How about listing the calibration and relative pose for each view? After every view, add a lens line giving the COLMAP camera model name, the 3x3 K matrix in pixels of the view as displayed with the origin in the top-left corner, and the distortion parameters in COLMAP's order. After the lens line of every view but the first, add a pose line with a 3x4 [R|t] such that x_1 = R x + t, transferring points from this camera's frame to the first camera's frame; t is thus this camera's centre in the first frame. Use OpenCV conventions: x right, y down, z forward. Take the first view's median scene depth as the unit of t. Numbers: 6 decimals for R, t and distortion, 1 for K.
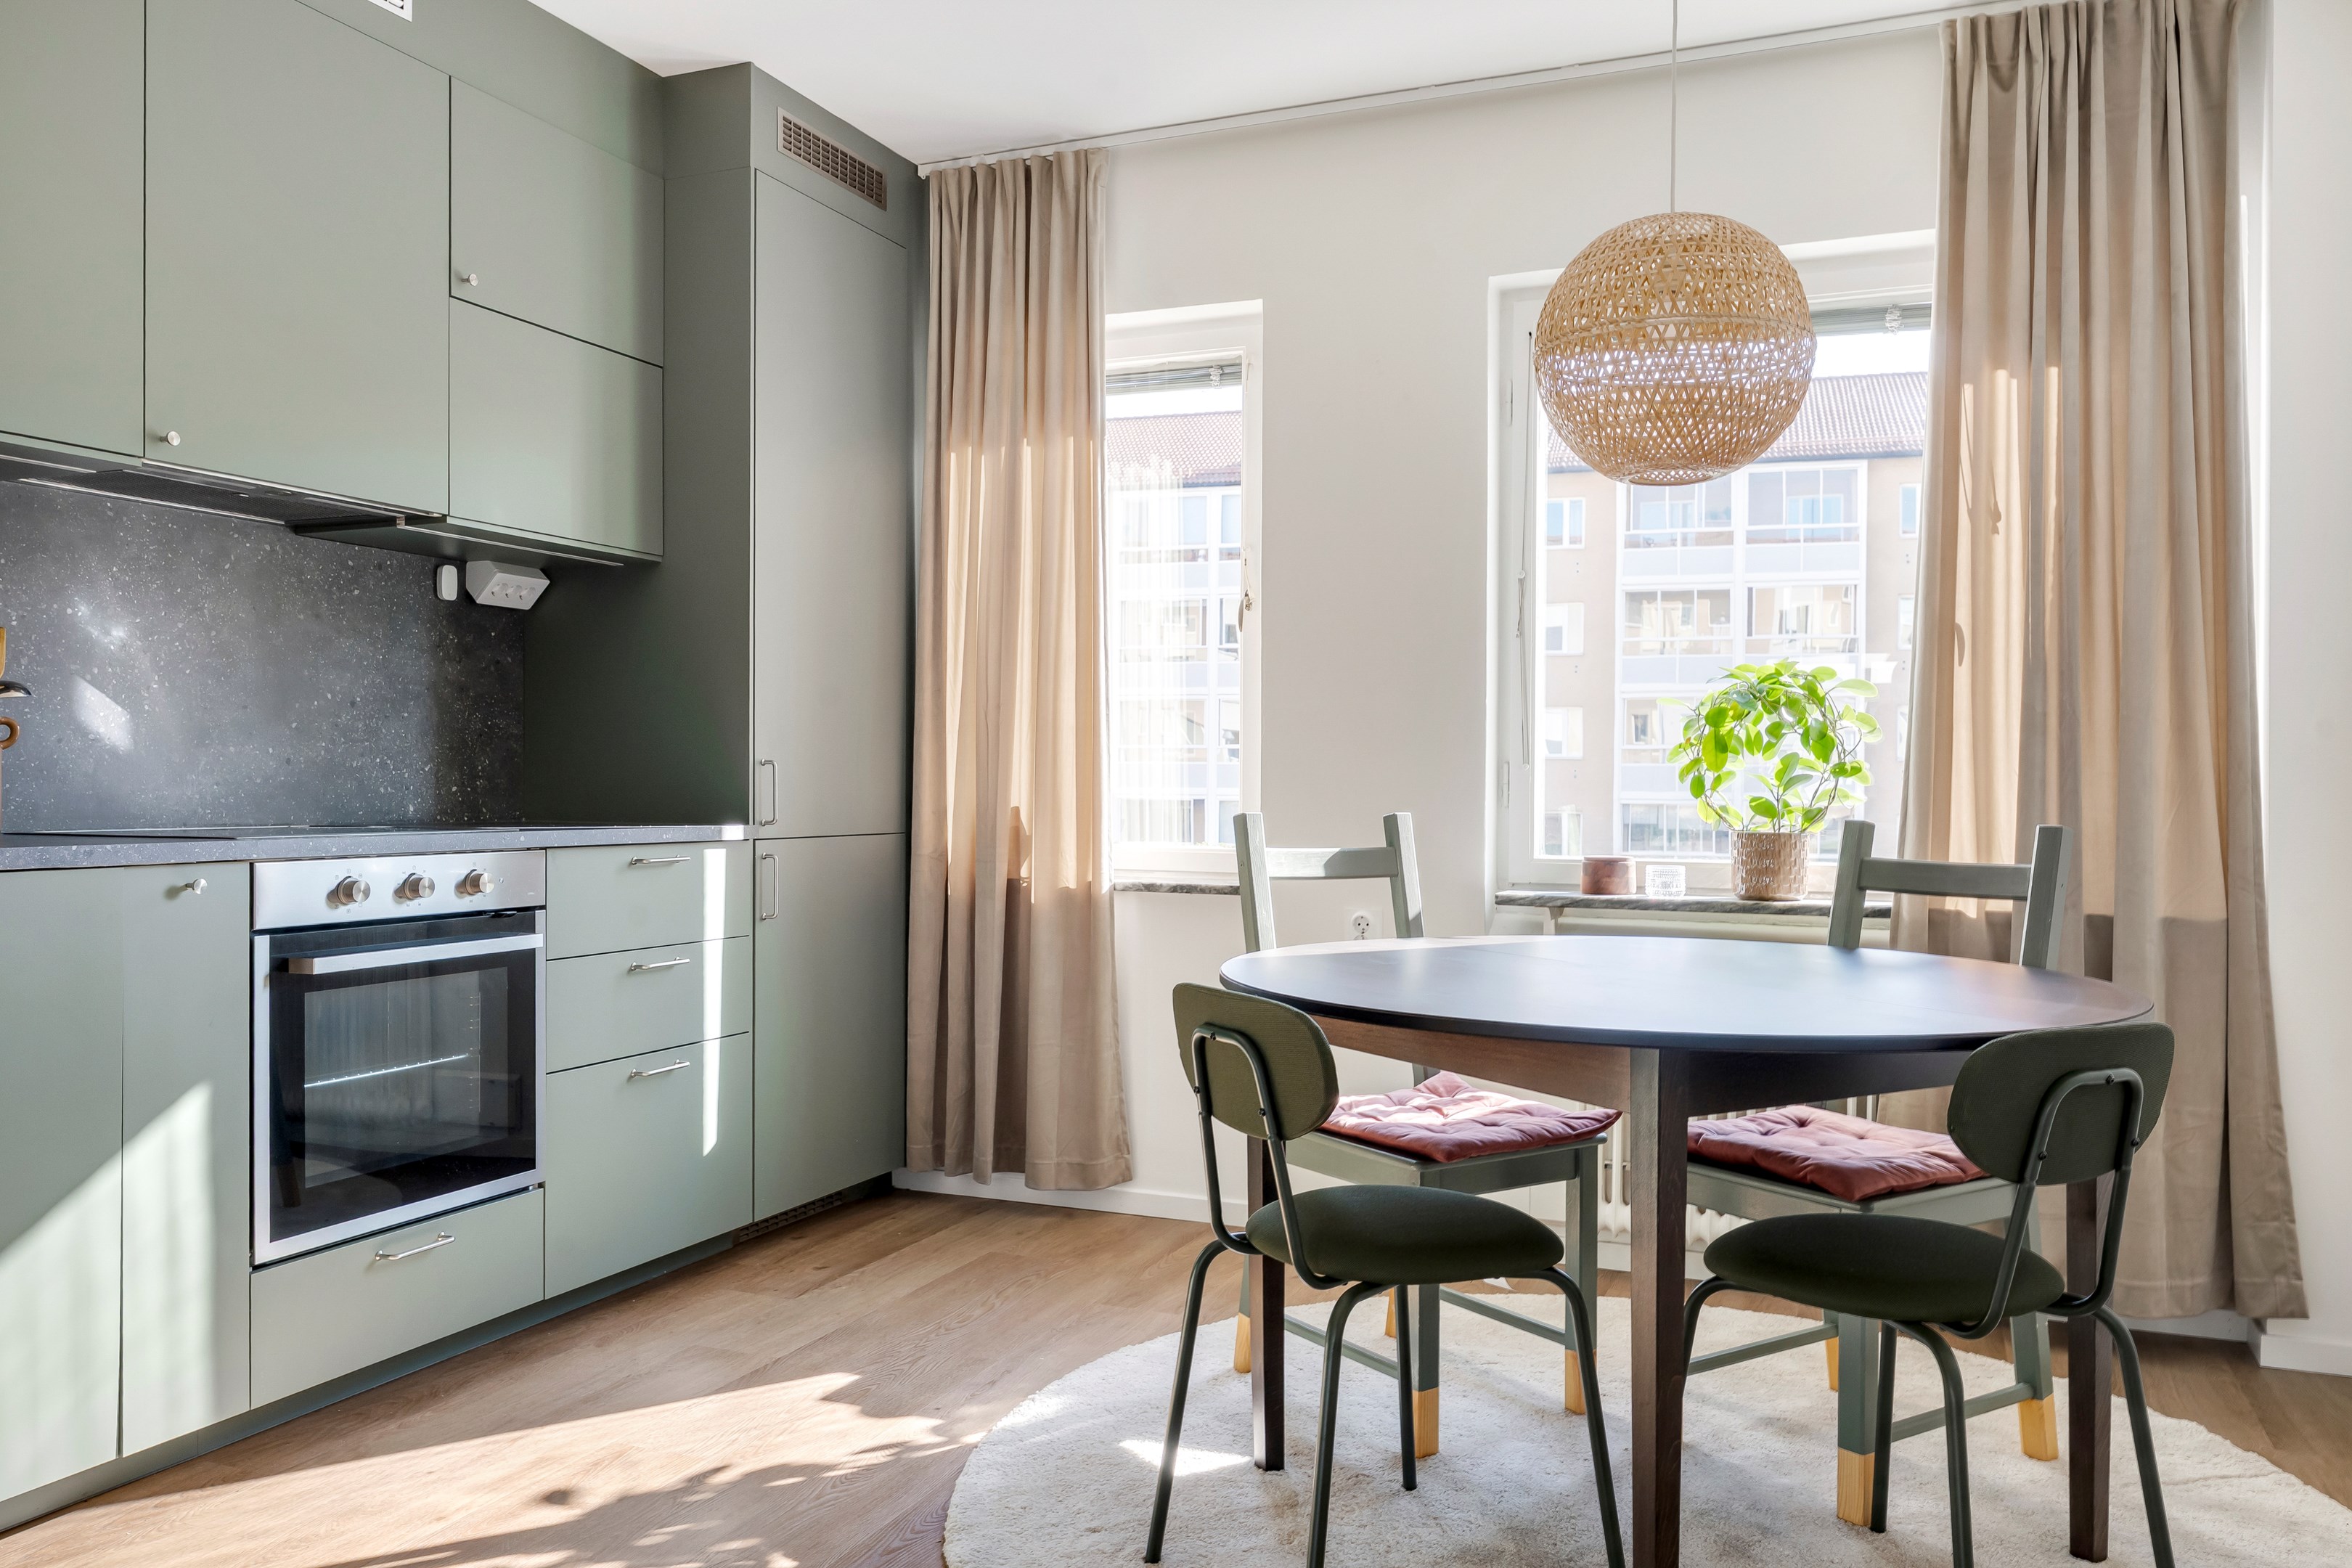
lens RADIAL K [[1763.0, 0, 1176.0], [0, 1763.0, 784.0], [0, 0, 1]] dist [-0.004069, -0.002418]
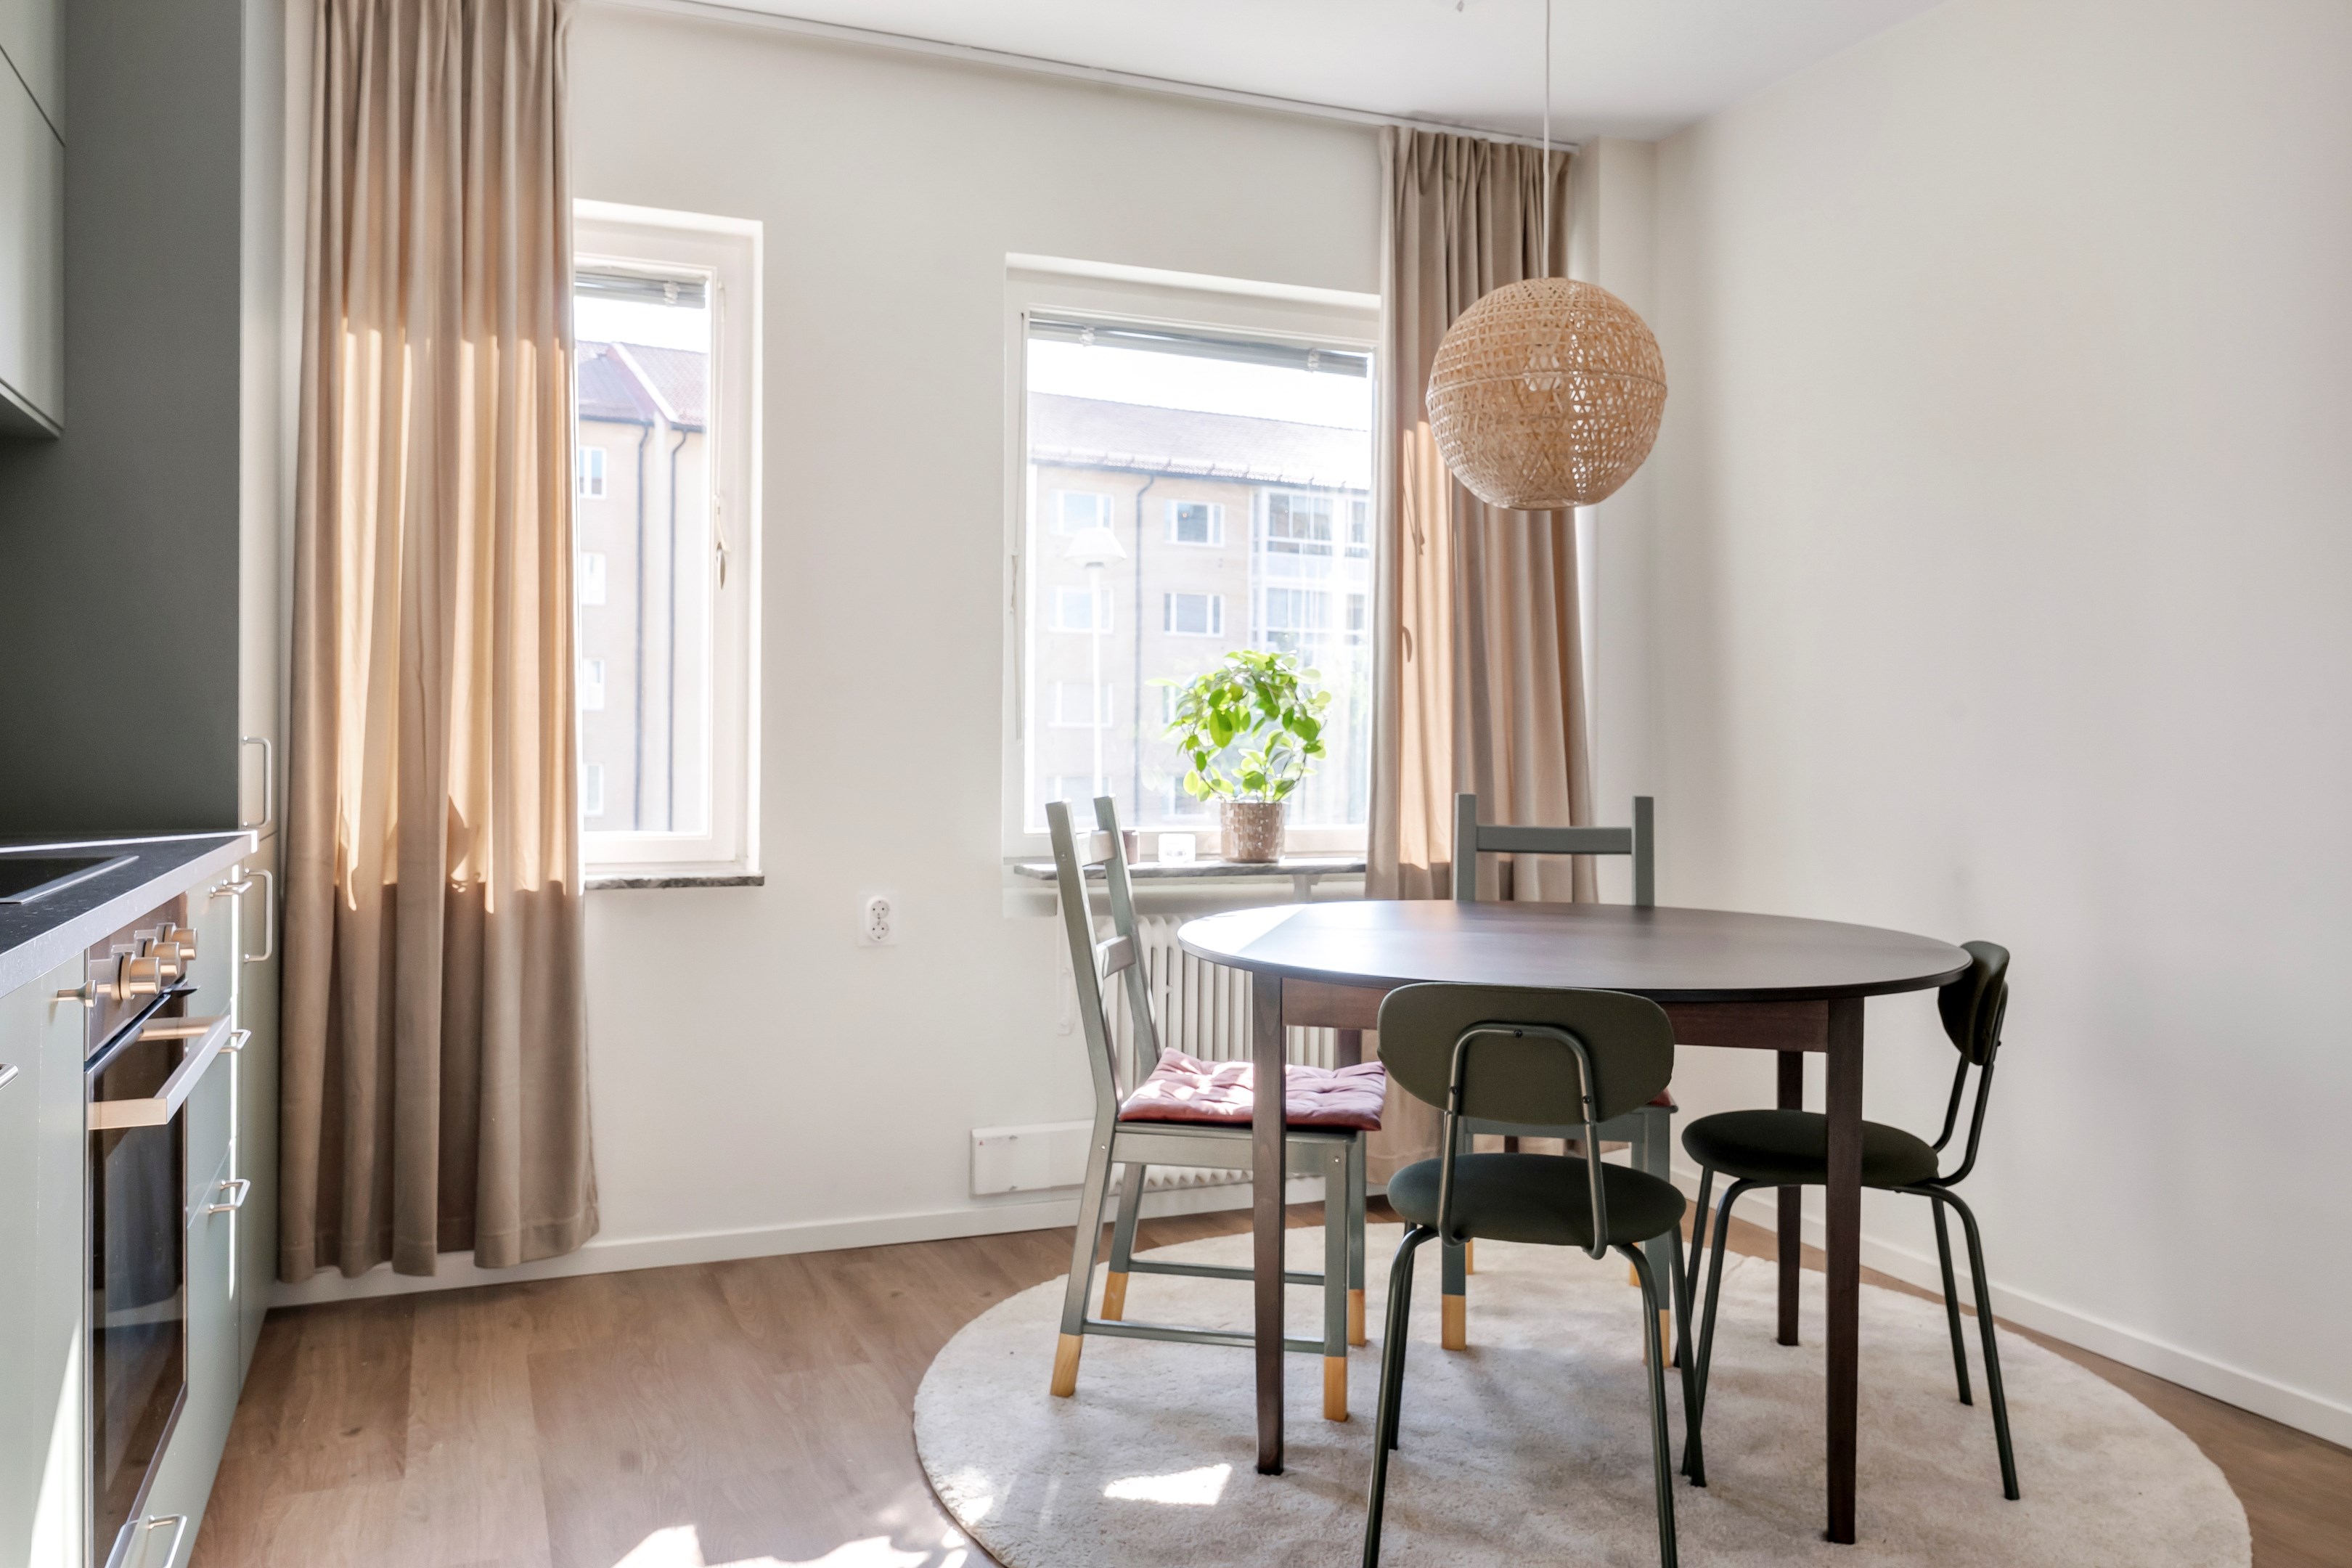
lens RADIAL K [[1740.0, 0, 1168.8], [0, 1740.0, 726.4], [0, 0, 1]] dist [-0.003383, 0.002532]
pose [[0.702405, 0.002995, 0.711772, -0.486381], [-0.001477, 0.999995, -0.002751, -0.017258], [-0.711776, 0.000881, 0.702406, 0.255115]]
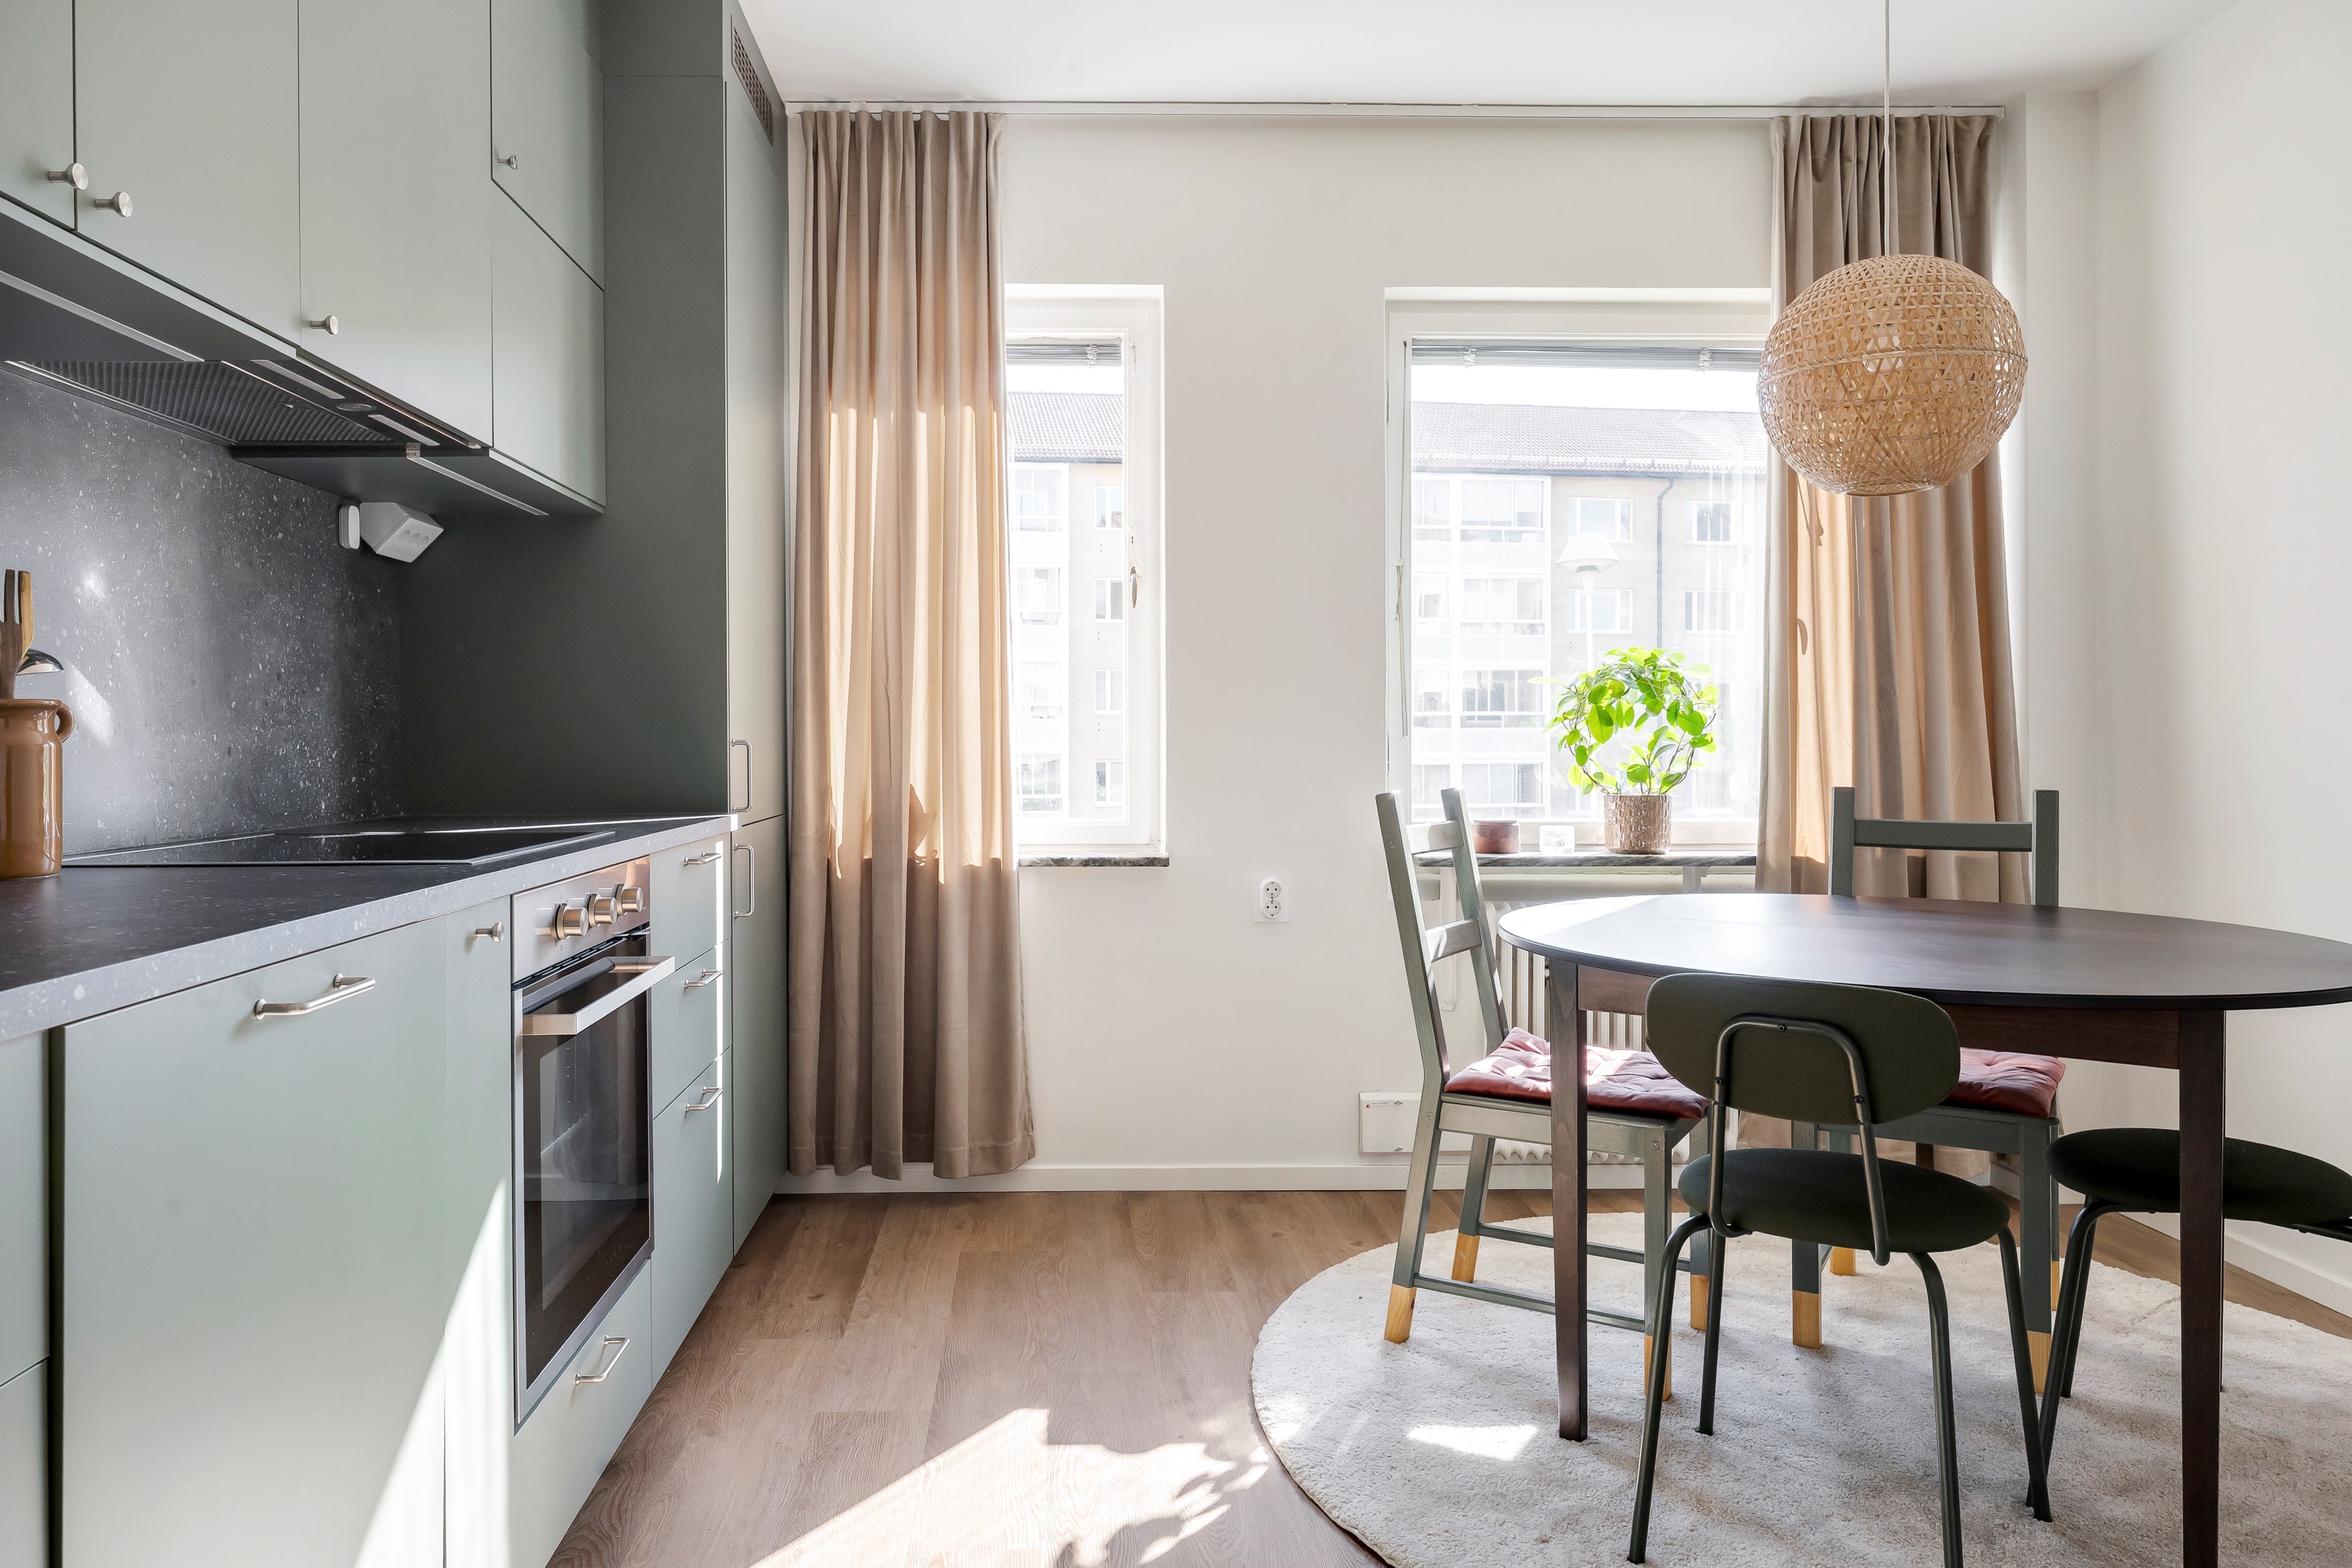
lens RADIAL K [[1587.1, 0, 1091.4], [0, 1587.1, 733.4], [0, 0, 1]] dist [-0.002397, -0.001225]
pose [[0.911893, -0.008752, 0.410334, -0.413042], [0.009431, 0.999955, 0.000369, -0.016279], [-0.410319, 0.003534, 0.911935, 0.194767]]
